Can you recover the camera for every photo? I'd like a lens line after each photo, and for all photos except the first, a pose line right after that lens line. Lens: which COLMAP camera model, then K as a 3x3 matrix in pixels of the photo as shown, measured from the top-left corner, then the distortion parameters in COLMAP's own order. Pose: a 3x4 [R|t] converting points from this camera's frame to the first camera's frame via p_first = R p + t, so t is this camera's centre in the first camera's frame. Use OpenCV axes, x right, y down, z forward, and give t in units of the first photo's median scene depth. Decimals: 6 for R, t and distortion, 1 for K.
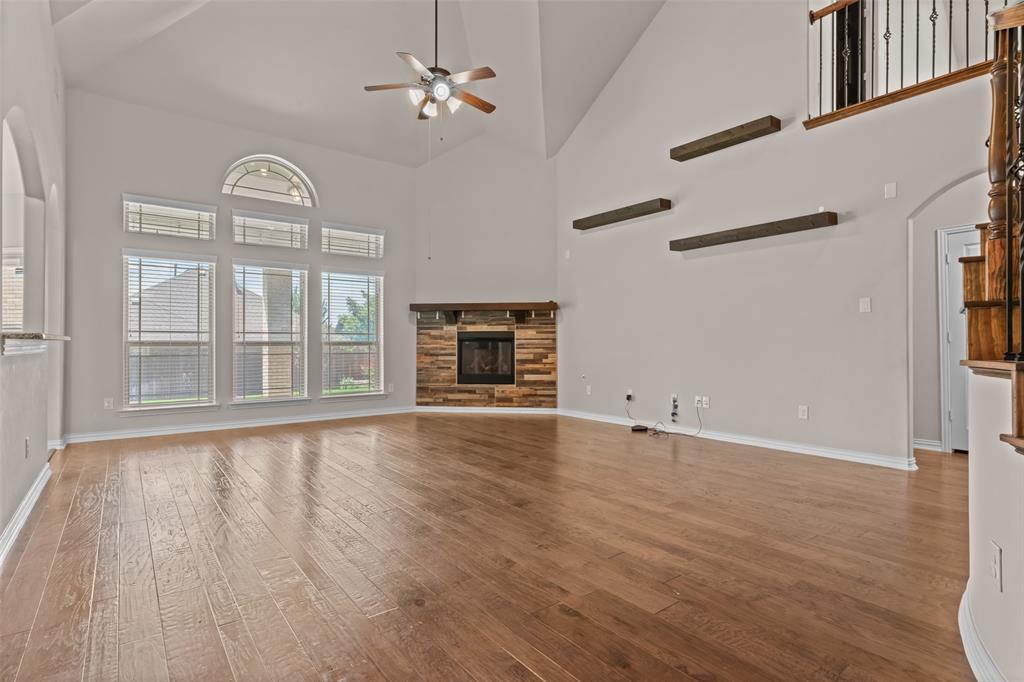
lens RADIAL K [[510.7, 0, 512.9], [0, 510.7, 340.5], [0, 0, 1]] dist [-0.003836, -0.000327]
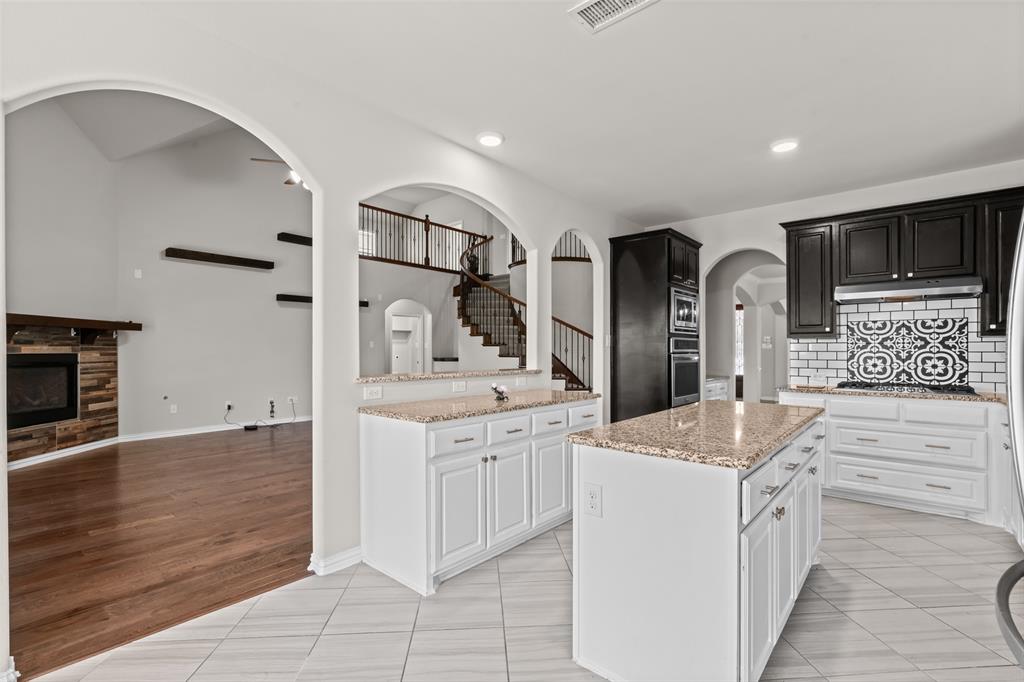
lens RADIAL K [[464.8, 0, 513.1], [0, 464.8, 348.1], [0, 0, 1]] dist [0.004905, 0.000238]
pose [[-0.194995, 0.005406, 0.980789, -0.878574], [-0.003719, 0.999974, -0.006251, -0.024675], [-0.980797, -0.004867, -0.194969, 0.459677]]
